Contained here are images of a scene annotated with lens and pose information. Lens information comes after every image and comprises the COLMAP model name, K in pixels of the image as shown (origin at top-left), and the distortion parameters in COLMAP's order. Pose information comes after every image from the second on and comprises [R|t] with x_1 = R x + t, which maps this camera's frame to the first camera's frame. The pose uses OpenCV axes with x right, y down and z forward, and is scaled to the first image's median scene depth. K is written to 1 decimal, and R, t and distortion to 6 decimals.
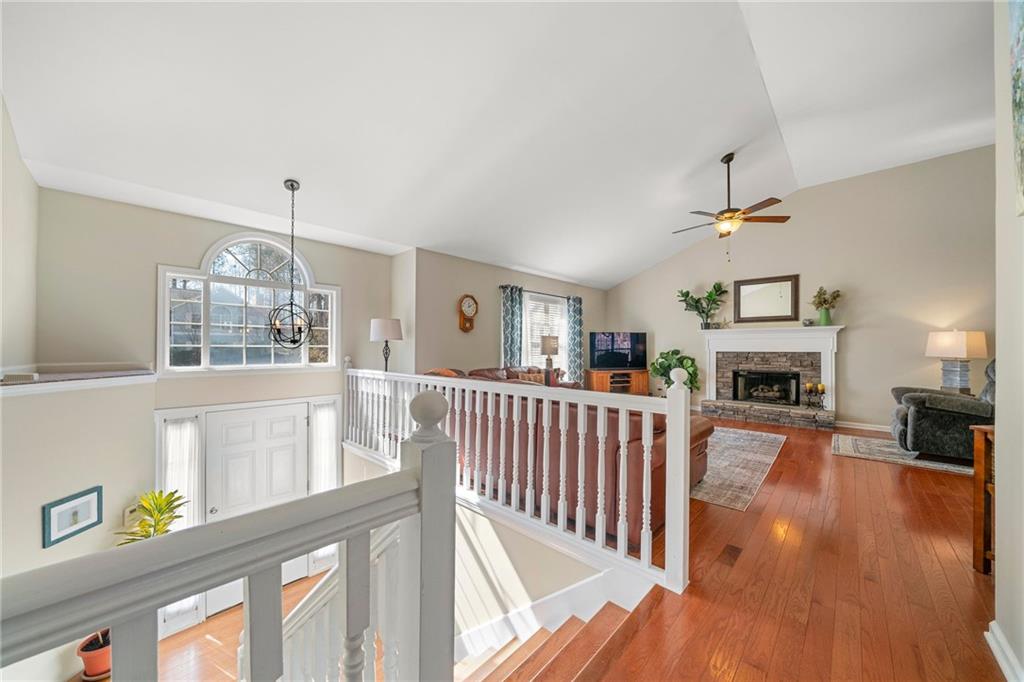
lens RADIAL K [[343.6, 0, 522.4], [0, 343.6, 349.3], [0, 0, 1]] dist [-0.007025, 0.000287]
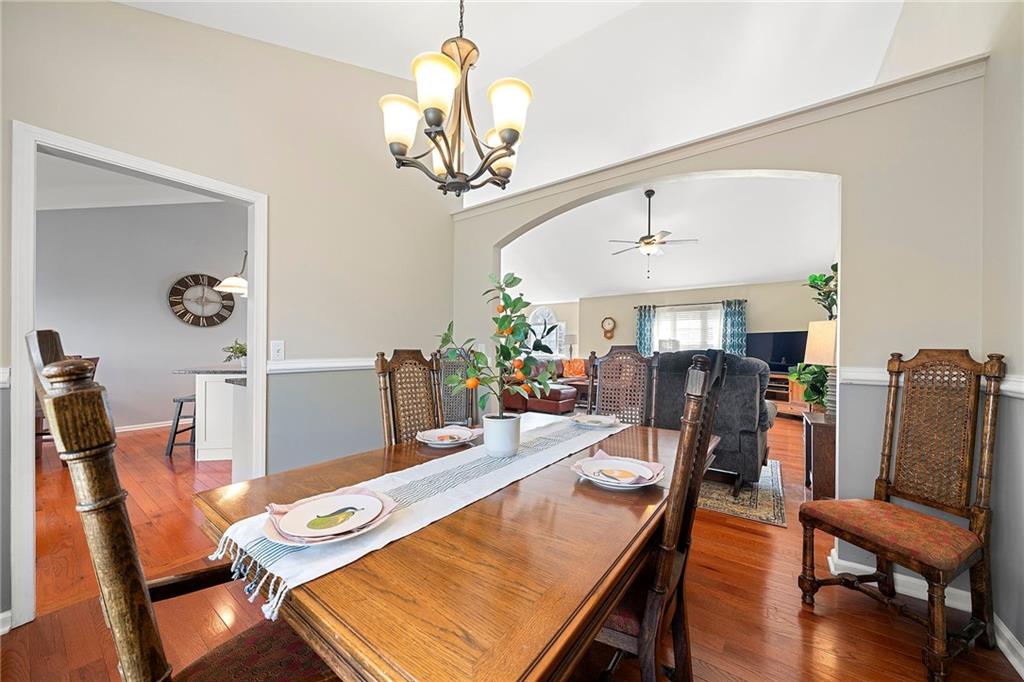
lens RADIAL K [[368.4, 0, 510.7], [0, 368.4, 346.5], [0, 0, 1]] dist [-0.004802, 0.000310]
pose [[0.142528, -0.004192, -0.989782, 1.428751], [-0.014942, 0.999868, -0.006386, 0.005160], [0.989678, 0.015700, 0.142447, 0.230605]]
